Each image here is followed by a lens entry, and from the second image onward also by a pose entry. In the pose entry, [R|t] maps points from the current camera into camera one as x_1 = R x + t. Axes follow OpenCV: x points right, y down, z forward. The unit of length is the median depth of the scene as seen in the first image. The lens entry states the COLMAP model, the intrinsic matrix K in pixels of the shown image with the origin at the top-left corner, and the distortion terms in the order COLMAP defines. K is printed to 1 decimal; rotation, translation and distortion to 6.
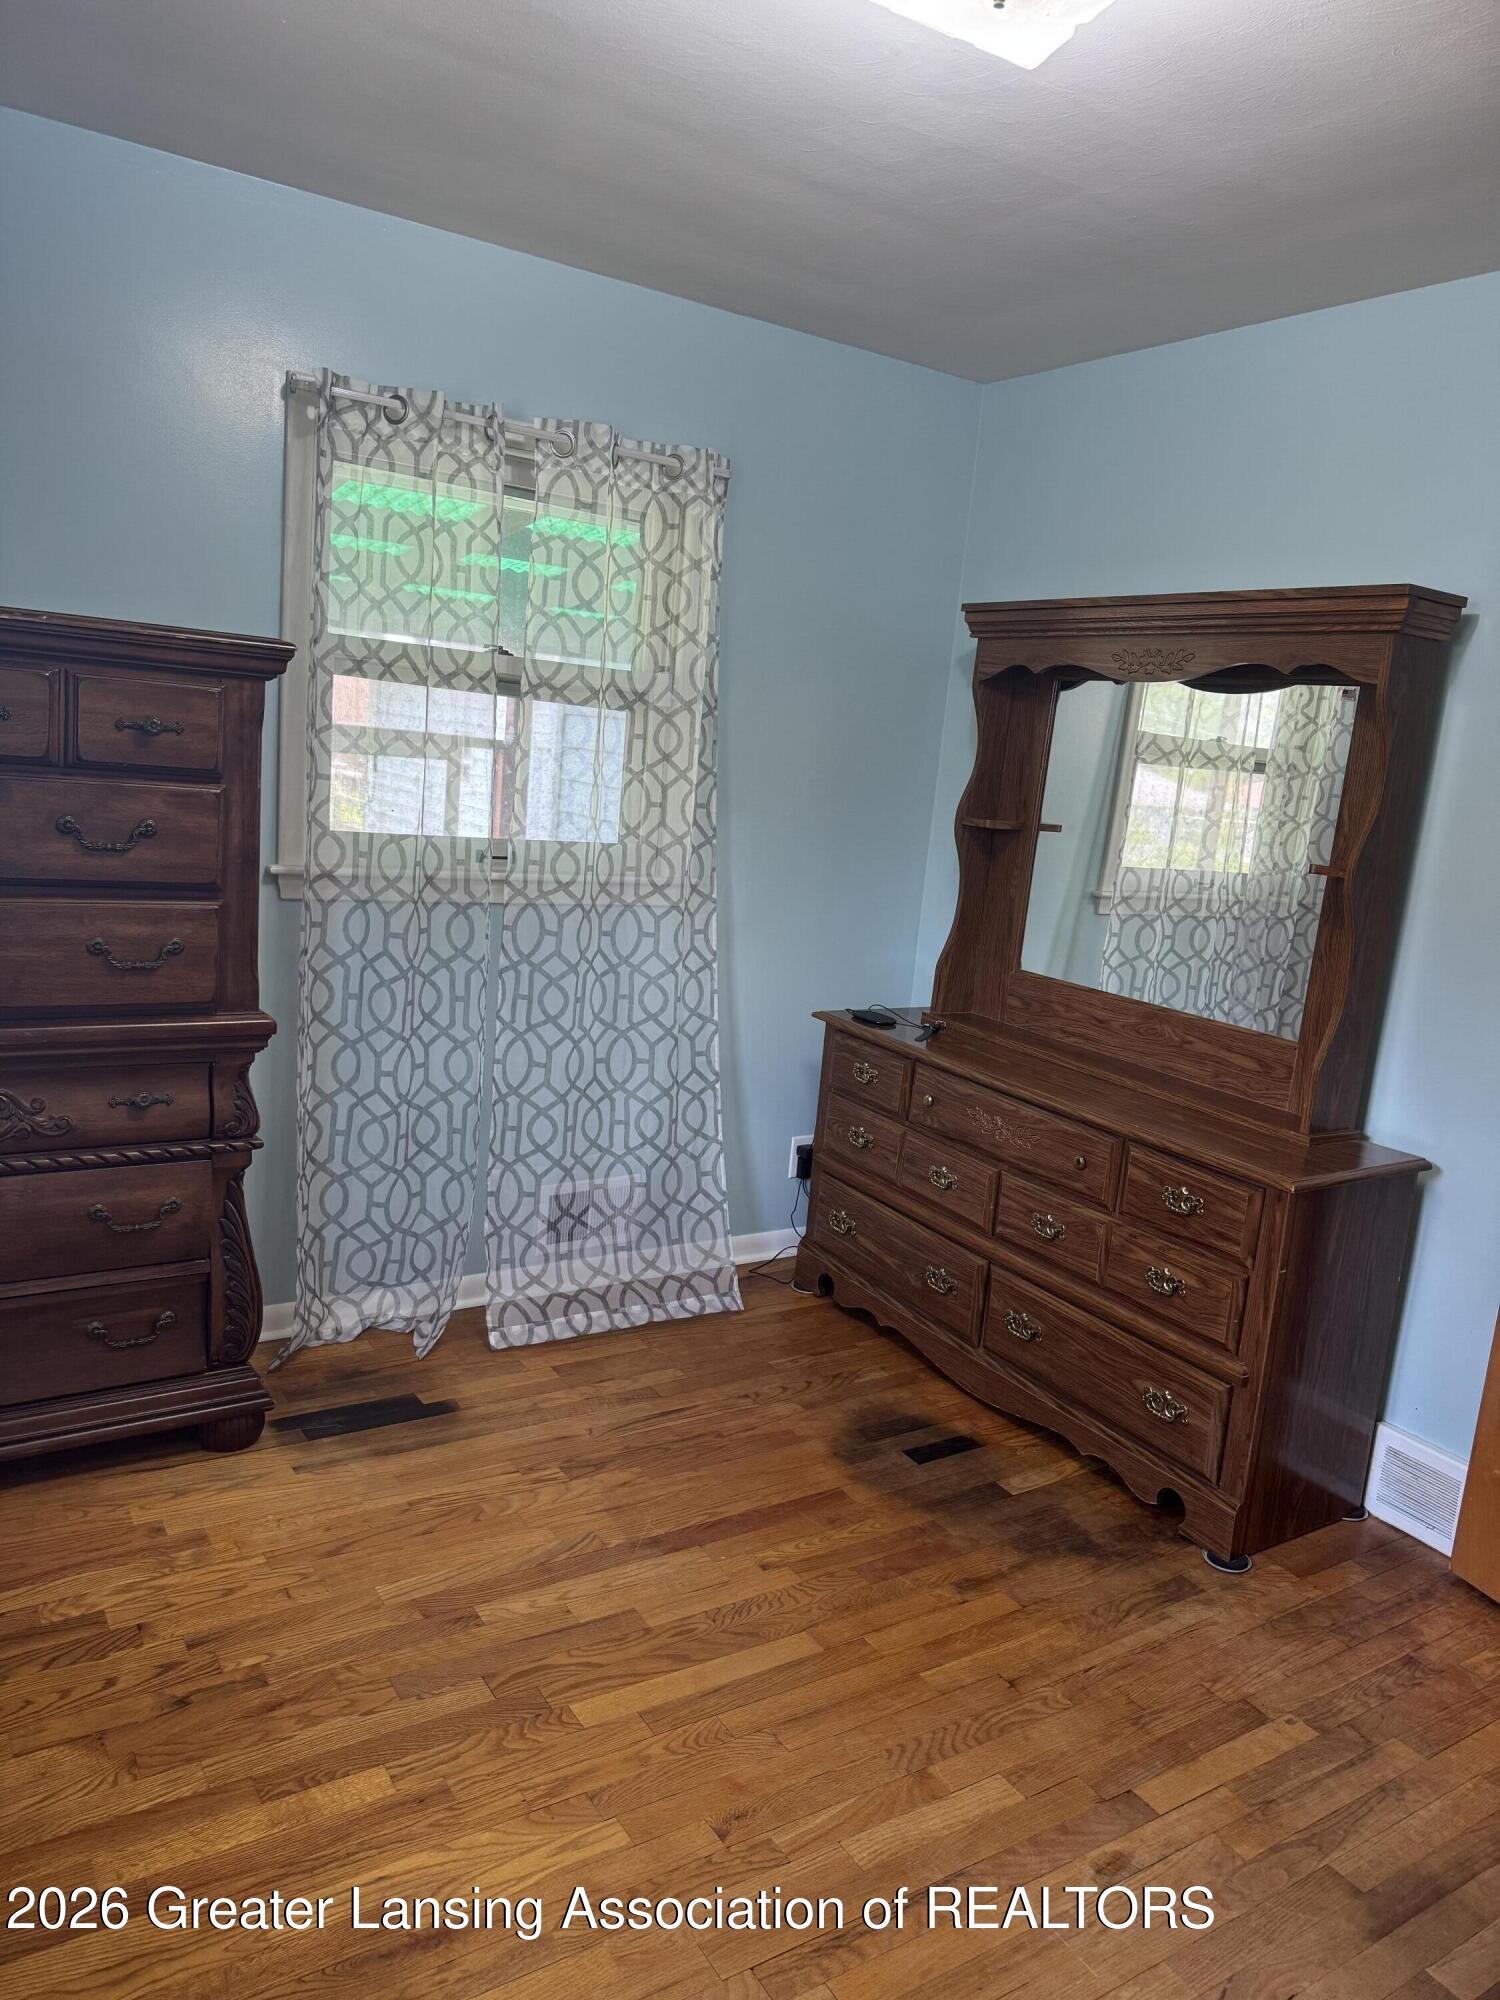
lens RADIAL K [[1388.6, 0, 744.2], [0, 1388.6, 1017.0], [0, 0, 1]] dist [0.118995, -0.220492]
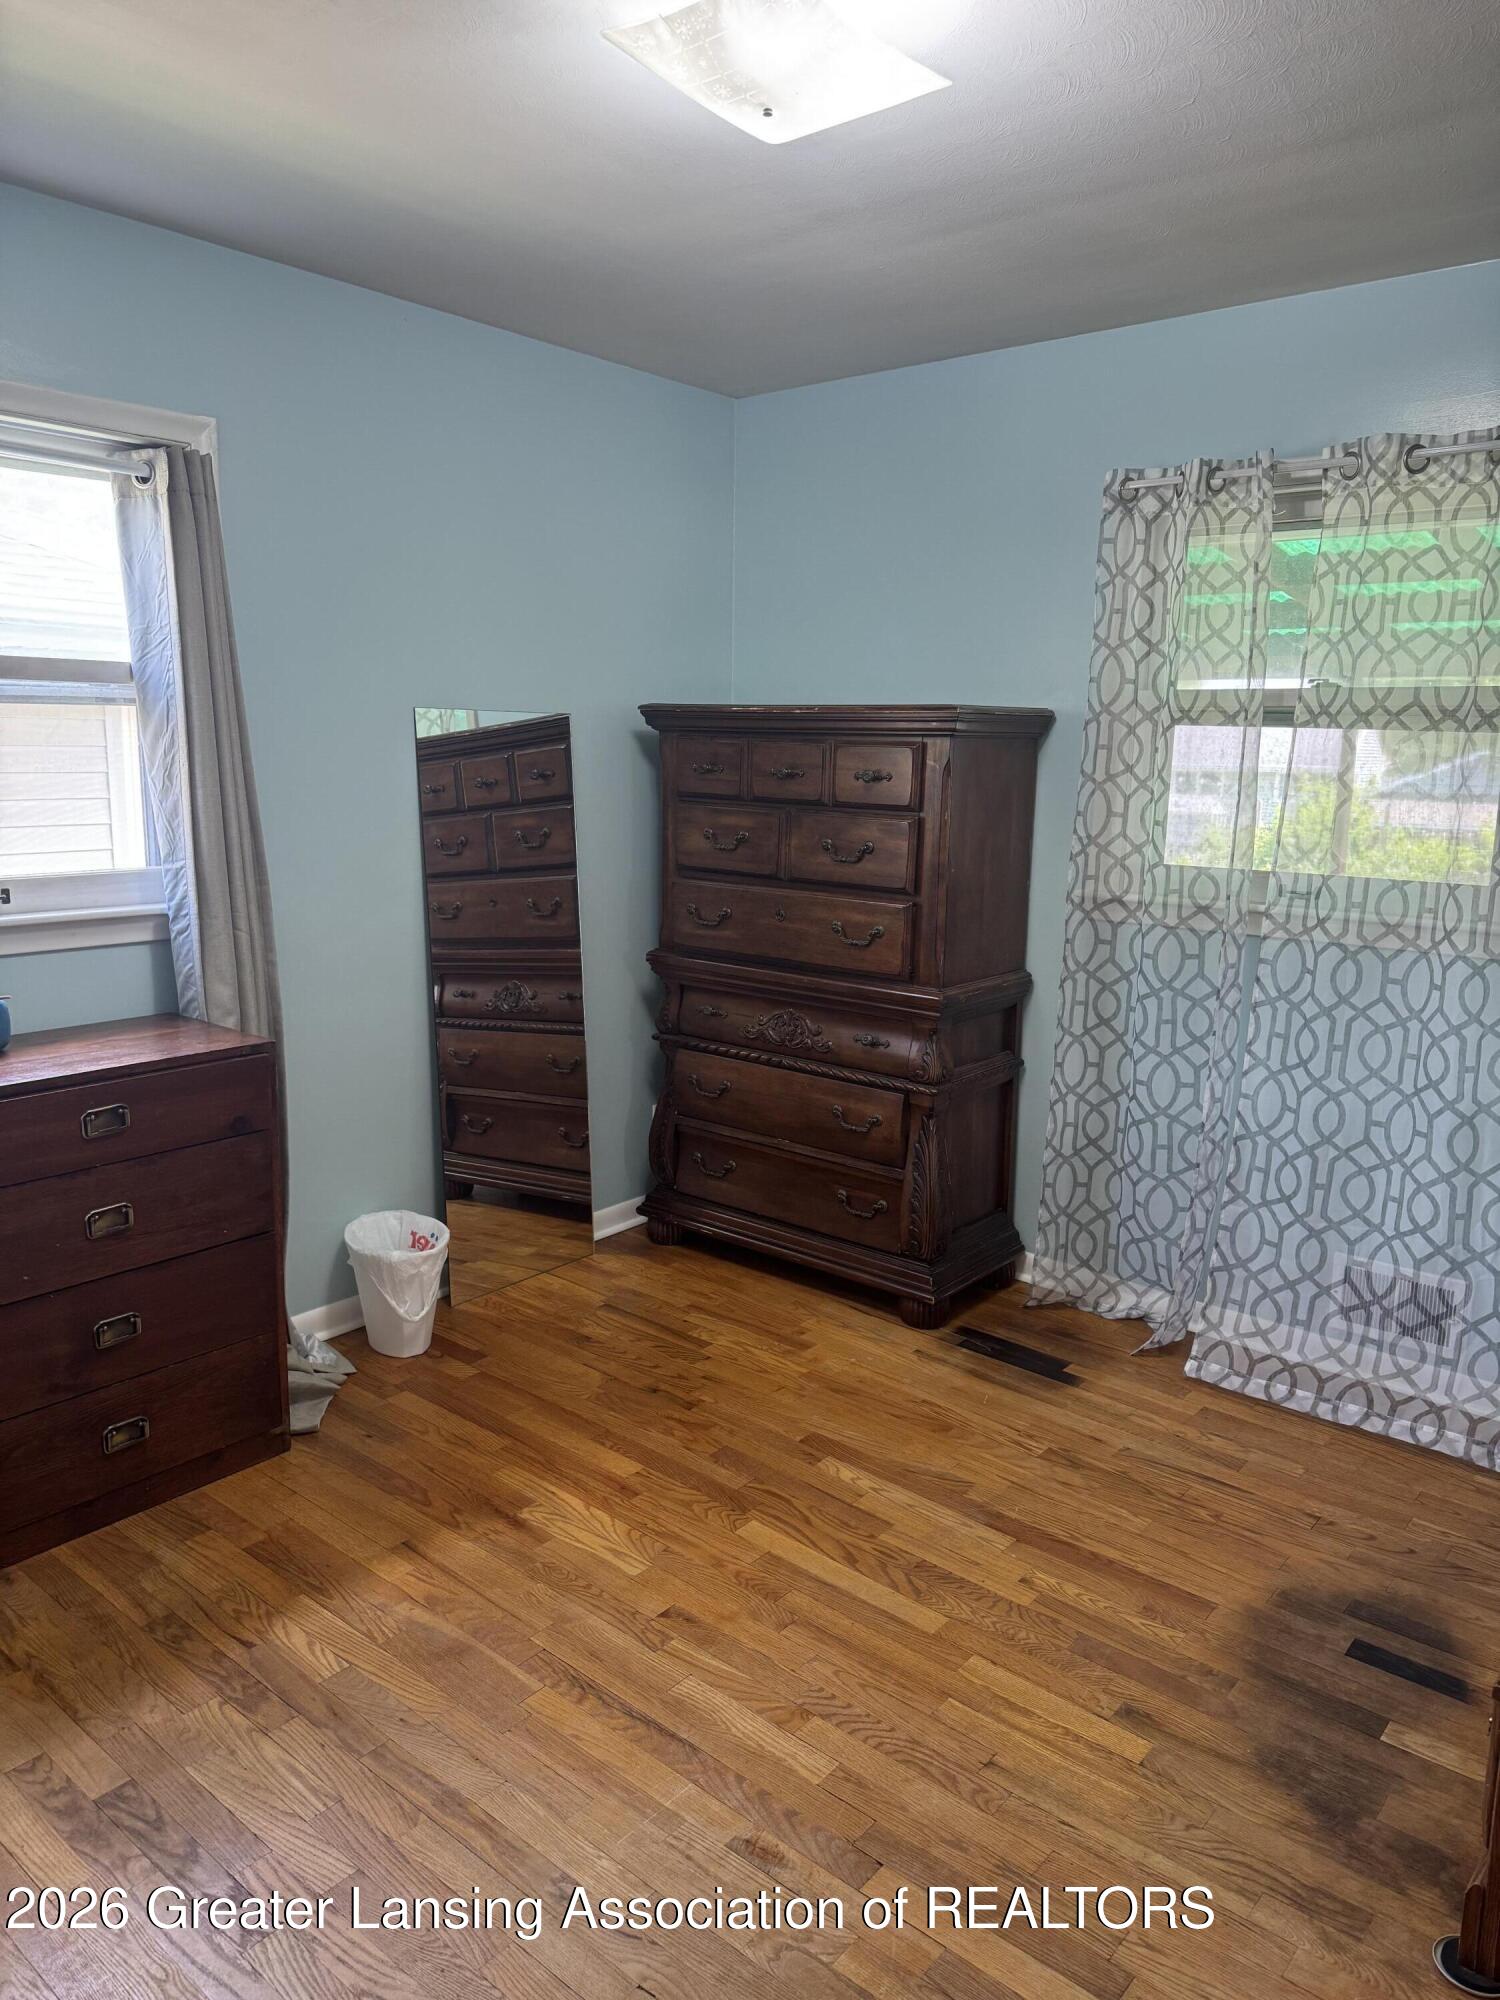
lens RADIAL K [[1388.6, 0, 744.2], [0, 1388.6, 1017.0], [0, 0, 1]] dist [0.118995, -0.220492]
pose [[0.283811, 0.095543, -0.954109, 0.702456], [-0.183648, 0.982020, 0.043710, -0.001148], [0.941130, 0.162815, 0.296254, 0.378974]]
